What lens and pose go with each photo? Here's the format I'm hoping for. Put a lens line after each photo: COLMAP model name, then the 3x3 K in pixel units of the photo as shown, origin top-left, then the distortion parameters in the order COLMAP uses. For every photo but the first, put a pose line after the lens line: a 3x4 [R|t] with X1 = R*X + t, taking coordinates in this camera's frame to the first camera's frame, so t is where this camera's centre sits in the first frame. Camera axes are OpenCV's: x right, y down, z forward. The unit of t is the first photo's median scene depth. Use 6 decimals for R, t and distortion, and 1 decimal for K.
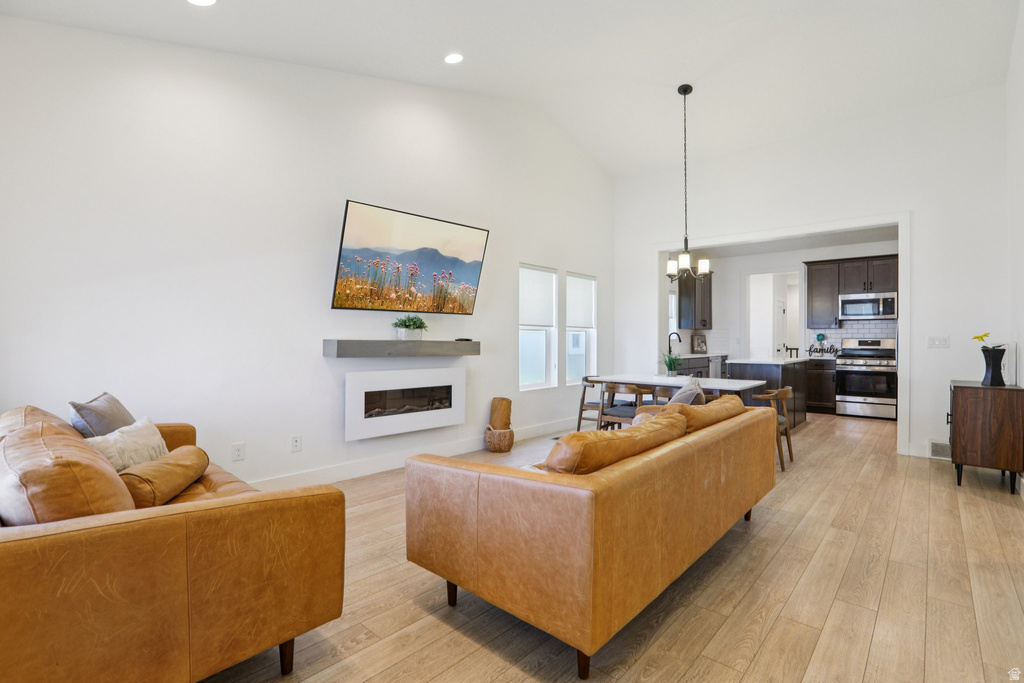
lens RADIAL K [[474.1, 0, 526.0], [0, 474.1, 336.1], [0, 0, 1]] dist [-0.001917, 0.000269]
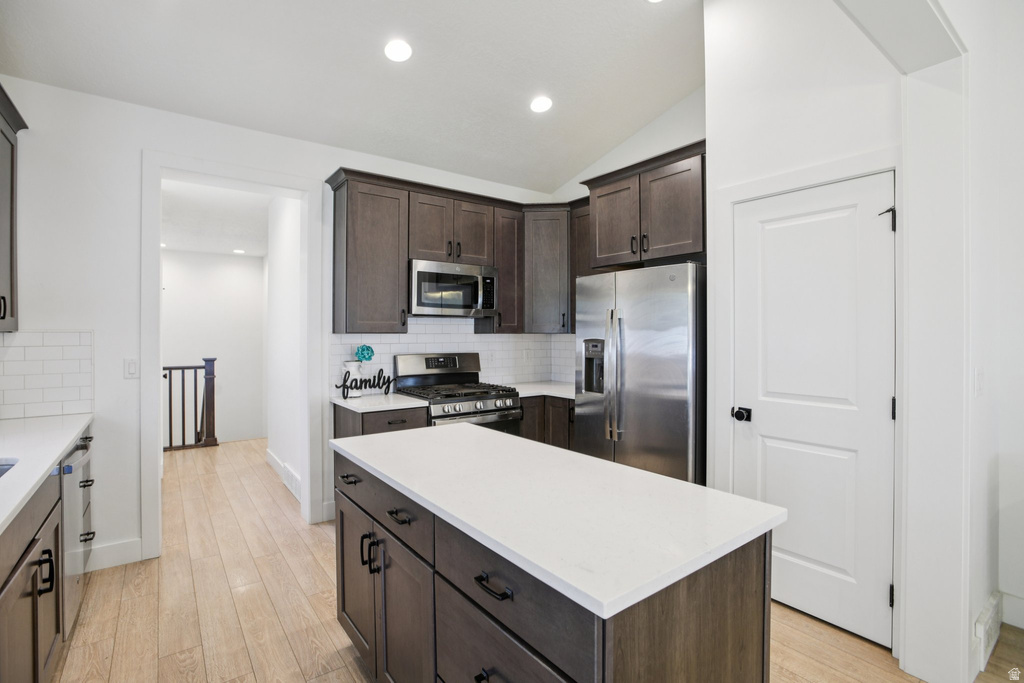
lens RADIAL K [[484.2, 0, 516.5], [0, 484.2, 335.7], [0, 0, 1]] dist [-0.053577, 0.013717]
pose [[0.218784, -0.004230, 0.975764, 0.238220], [-0.004444, 0.999976, 0.005331, -0.017500], [-0.975763, -0.005503, 0.218760, 0.816852]]
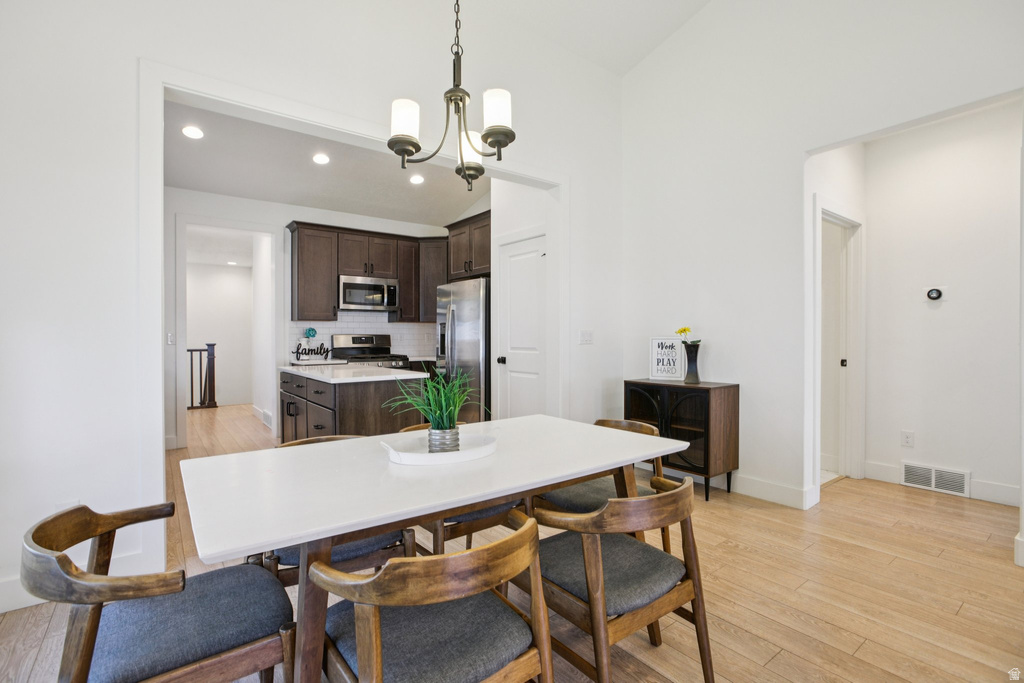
lens RADIAL K [[478.8, 0, 512.0], [0, 478.8, 341.5], [0, 0, 1]] dist [-0.052031, 0.026815]
pose [[0.210565, -0.012544, 0.977499, -0.004698], [-0.002152, 0.999909, 0.013295, 0.005621], [-0.977578, -0.004903, 0.210519, 0.593846]]
